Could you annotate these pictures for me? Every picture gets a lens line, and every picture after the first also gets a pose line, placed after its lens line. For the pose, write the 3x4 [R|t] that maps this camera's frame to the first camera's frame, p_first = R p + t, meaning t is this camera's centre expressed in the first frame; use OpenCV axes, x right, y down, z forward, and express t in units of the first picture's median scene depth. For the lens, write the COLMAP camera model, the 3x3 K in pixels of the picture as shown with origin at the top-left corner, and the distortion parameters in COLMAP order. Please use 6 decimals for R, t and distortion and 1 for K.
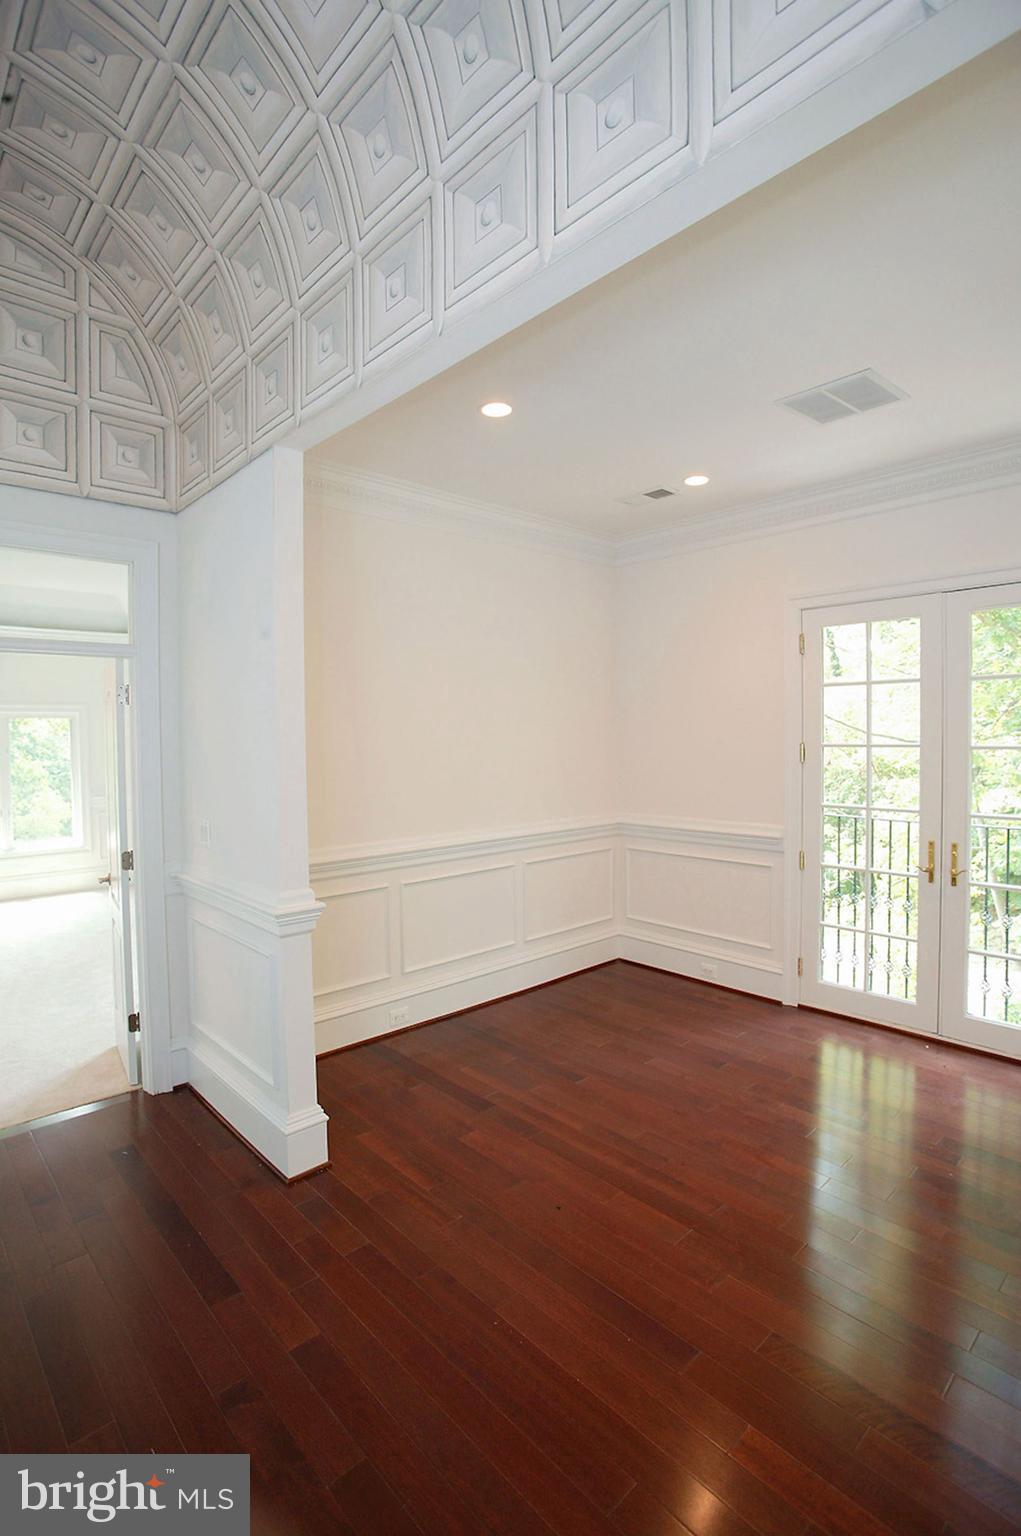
lens RADIAL K [[748.5, 0, 511.6], [0, 748.5, 764.2], [0, 0, 1]] dist [-0.013857, 0.001130]
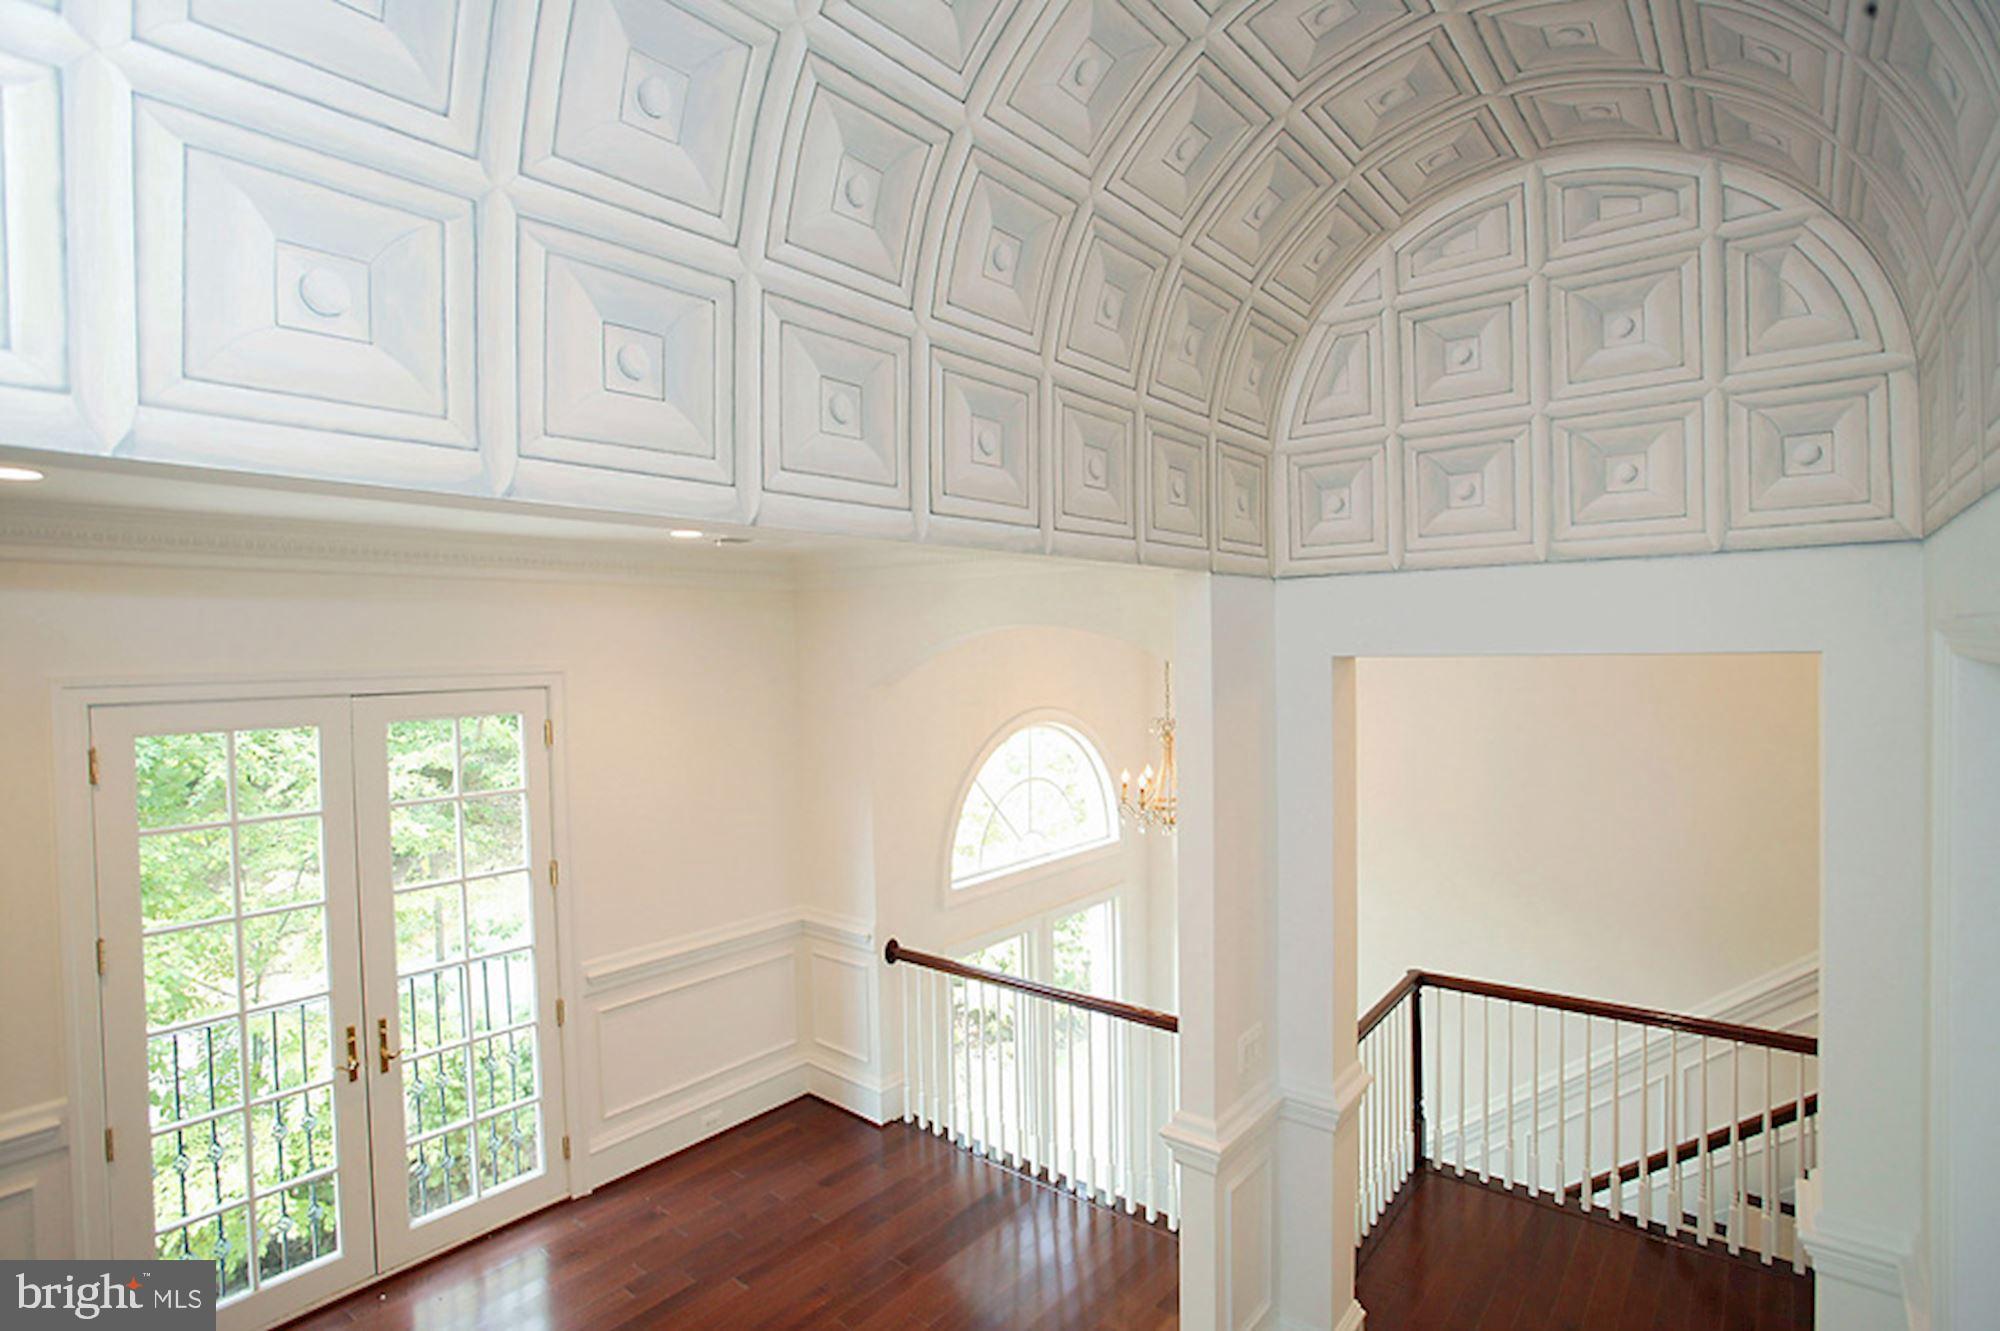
lens RADIAL K [[974.6, 0, 1001.9], [0, 974.6, 658.2], [0, 0, 1]] dist [-0.013857, 0.001130]
pose [[-0.136755, -0.002223, 0.990602, -0.485818], [0.048605, 0.998778, 0.008952, -0.245015], [-0.989412, 0.049373, -0.136480, 0.484020]]
